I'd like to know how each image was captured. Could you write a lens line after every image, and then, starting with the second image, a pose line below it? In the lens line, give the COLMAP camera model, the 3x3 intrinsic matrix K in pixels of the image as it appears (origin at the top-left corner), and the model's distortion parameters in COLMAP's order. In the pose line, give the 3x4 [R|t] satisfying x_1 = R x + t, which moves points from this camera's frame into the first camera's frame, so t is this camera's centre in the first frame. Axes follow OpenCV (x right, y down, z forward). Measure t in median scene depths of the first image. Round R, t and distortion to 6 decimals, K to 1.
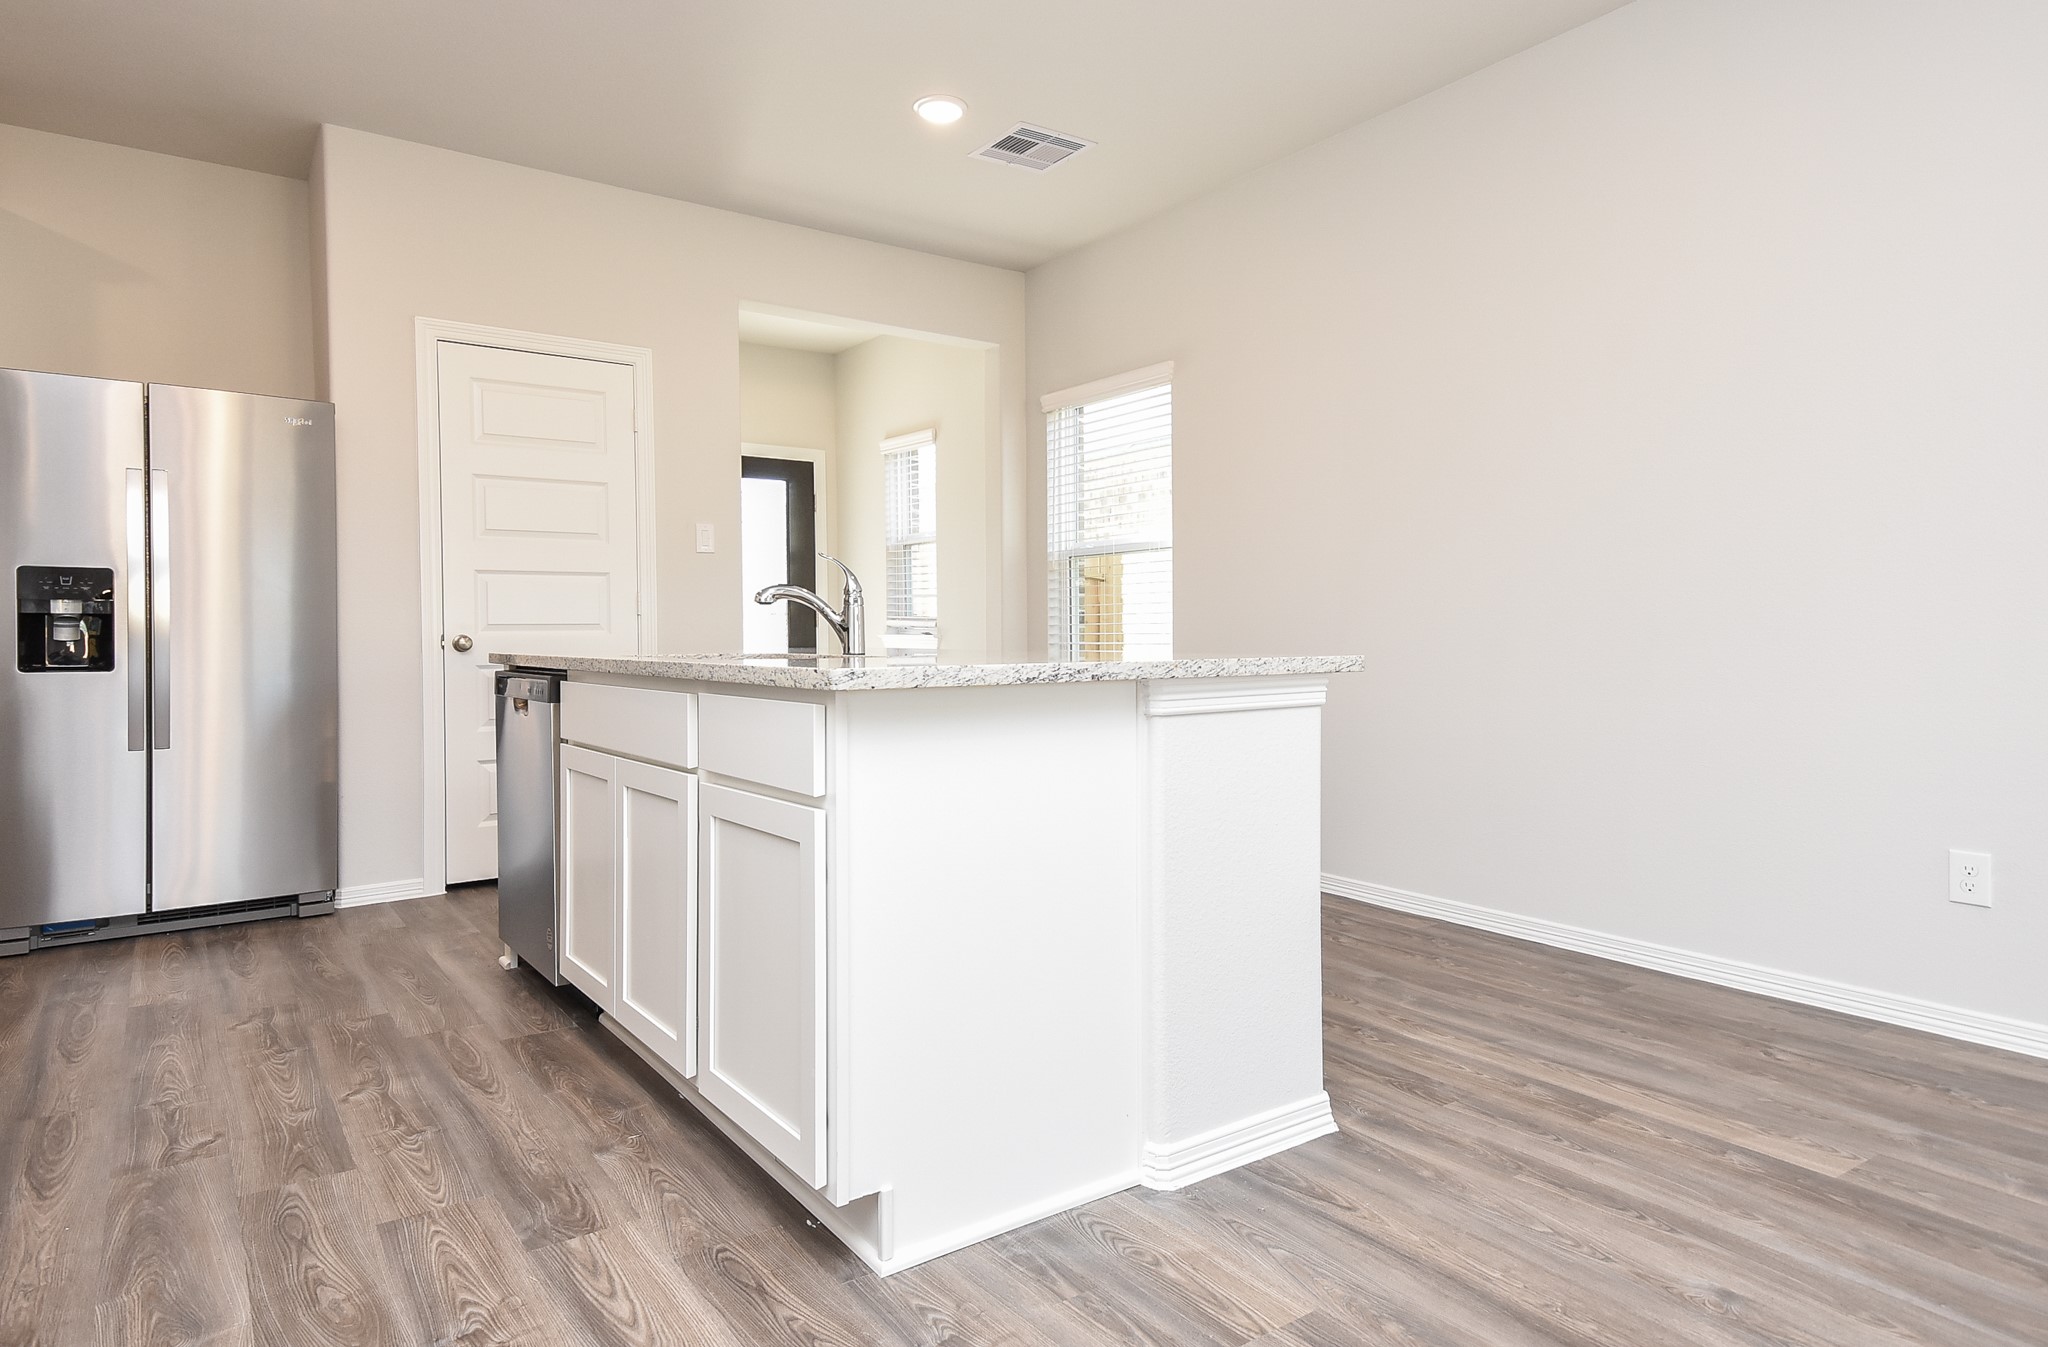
lens RADIAL K [[1199.6, 0, 1009.7], [0, 1199.6, 638.6], [0, 0, 1]] dist [0.045418, -0.000535]
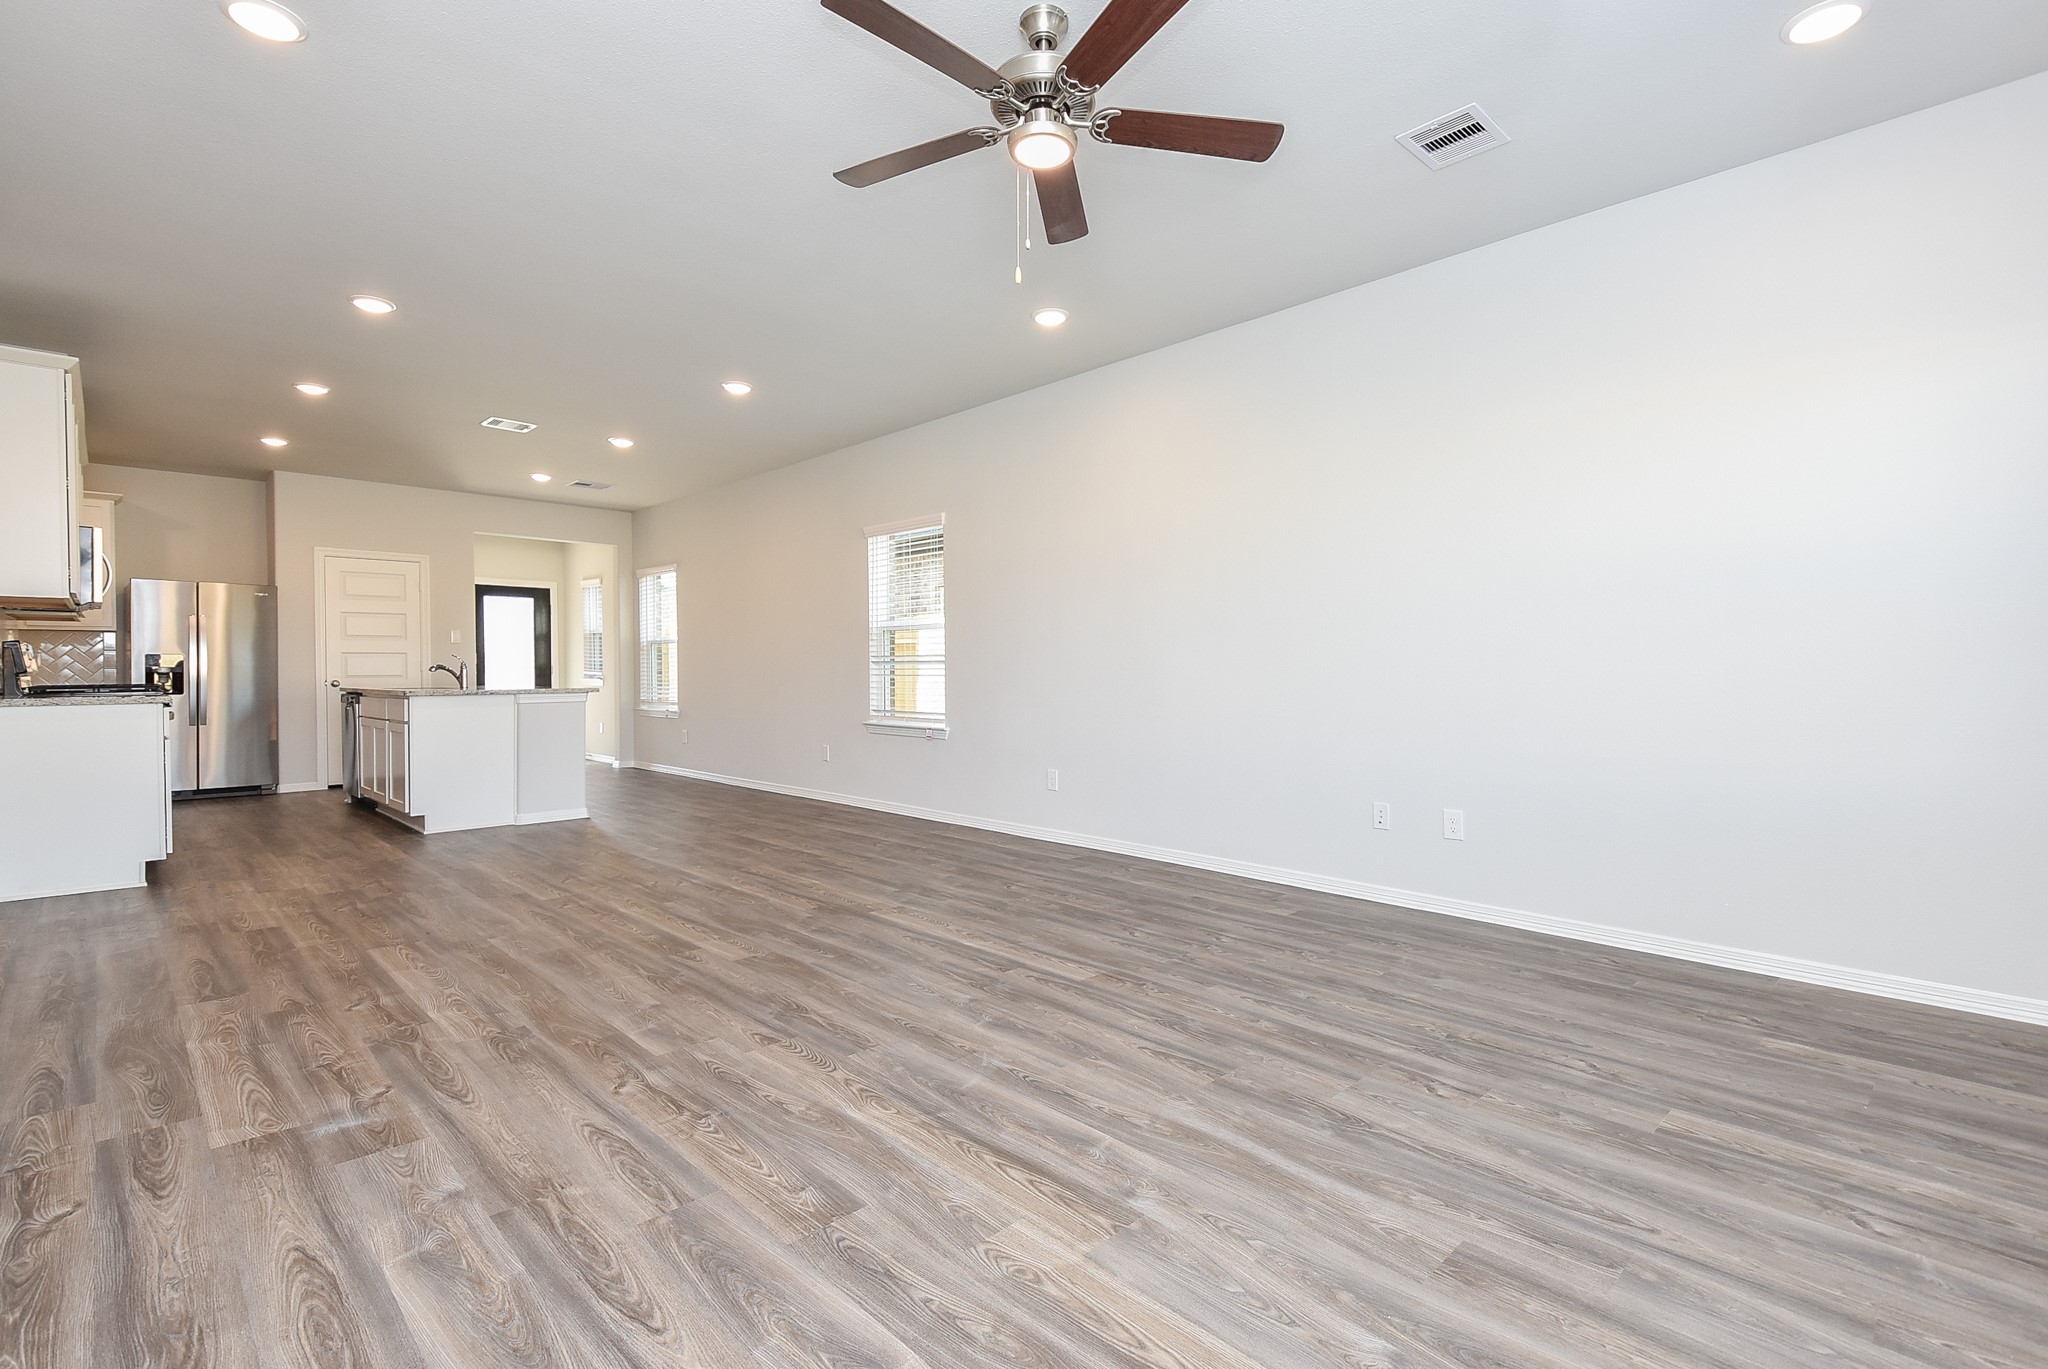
lens RADIAL K [[944.6, 0, 1012.4], [0, 944.6, 673.6], [0, 0, 1]] dist [0.016597, -0.005854]
pose [[0.988025, 0.003074, 0.154260, 0.886624], [-0.002566, 0.999991, -0.003489, -0.018399], [-0.154269, 0.003051, 0.988024, -1.625385]]
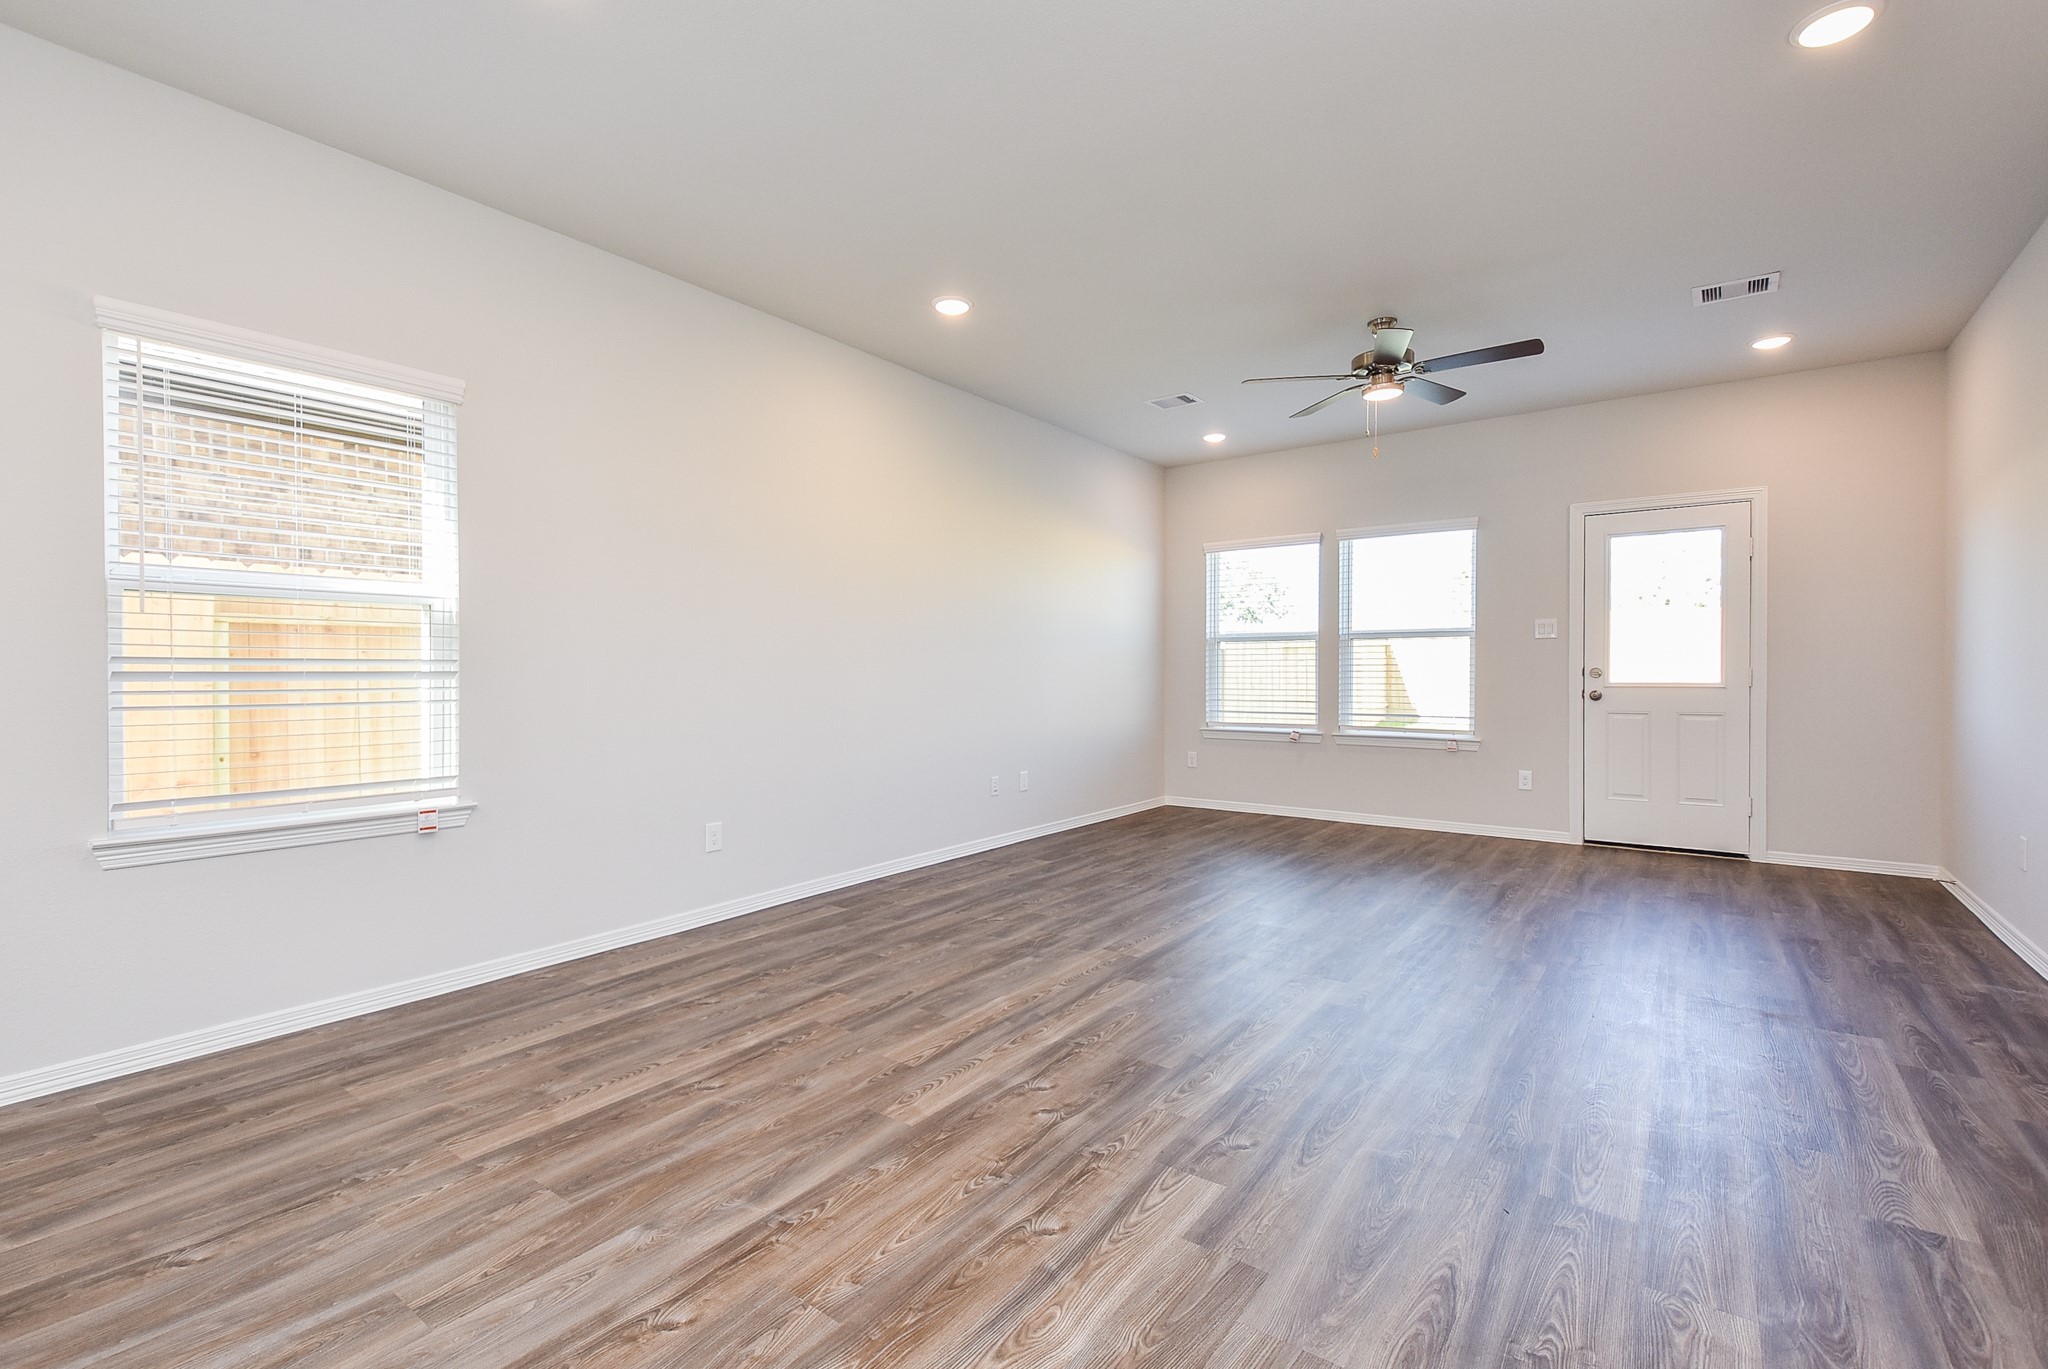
lens RADIAL K [[911.7, 0, 1024.0], [0, 911.7, 684.5], [0, 0, 1]] dist [0.043023, -0.024720]
pose [[-0.325830, -0.007559, 0.945398, -0.186522], [0.008879, 0.999899, 0.011054, -0.047492], [-0.945387, 0.011996, -0.325730, 0.282041]]
